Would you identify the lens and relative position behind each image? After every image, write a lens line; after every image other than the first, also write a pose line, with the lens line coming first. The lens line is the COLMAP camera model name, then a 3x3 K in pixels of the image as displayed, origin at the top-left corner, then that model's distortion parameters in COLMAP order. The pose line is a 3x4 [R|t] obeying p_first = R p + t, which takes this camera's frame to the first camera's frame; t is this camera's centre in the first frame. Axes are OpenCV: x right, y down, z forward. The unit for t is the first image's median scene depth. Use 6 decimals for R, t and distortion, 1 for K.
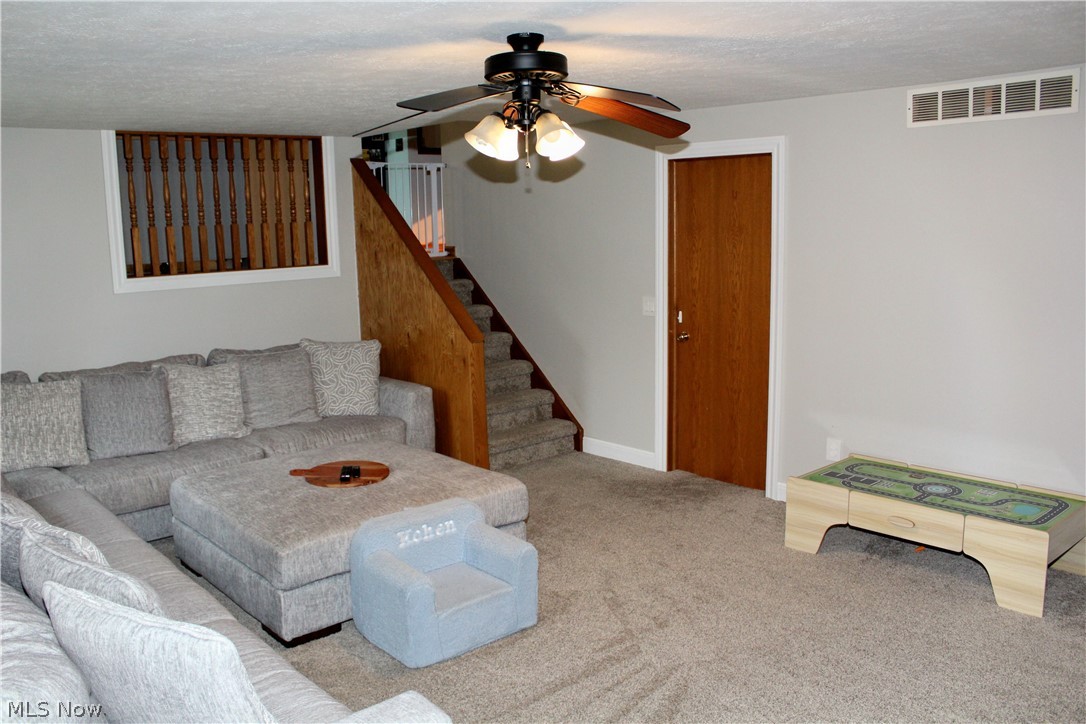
lens RADIAL K [[903.3, 0, 526.0], [0, 903.3, 363.9], [0, 0, 1]] dist [-0.167090, 0.158057]
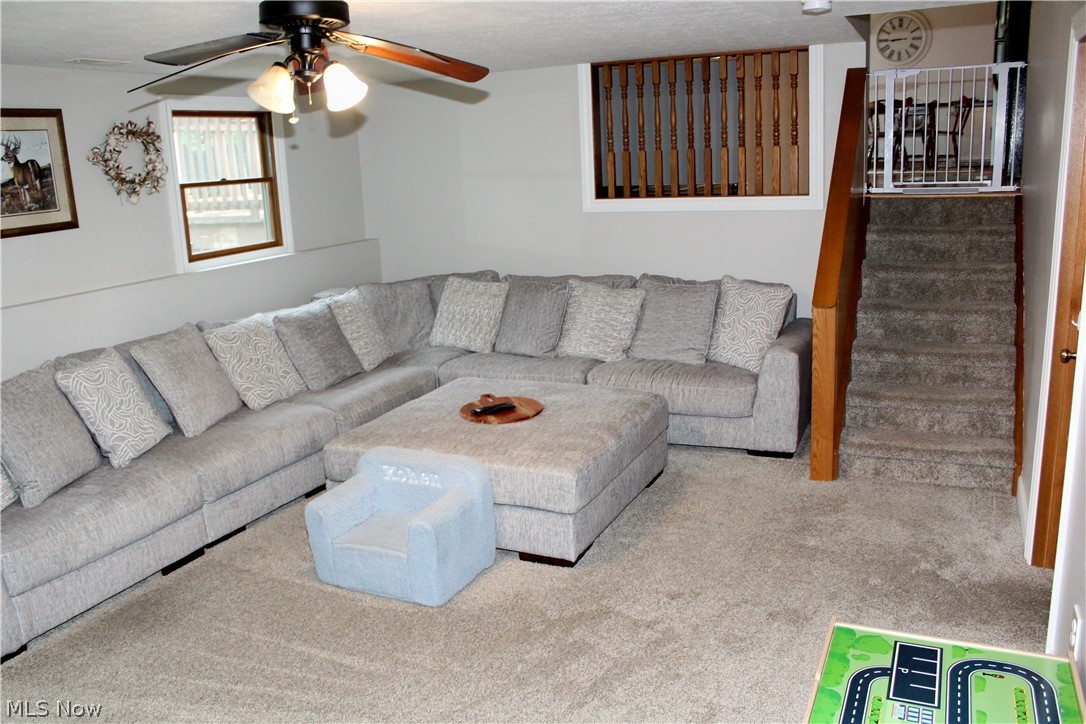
lens RADIAL K [[903.3, 0, 526.0], [0, 903.3, 363.9], [0, 0, 1]] dist [-0.167090, 0.158057]
pose [[0.400632, 0.212301, -0.891303, 0.567888], [-0.106924, 0.976971, 0.184646, -0.096602], [0.909979, 0.021326, 0.414106, 0.474234]]
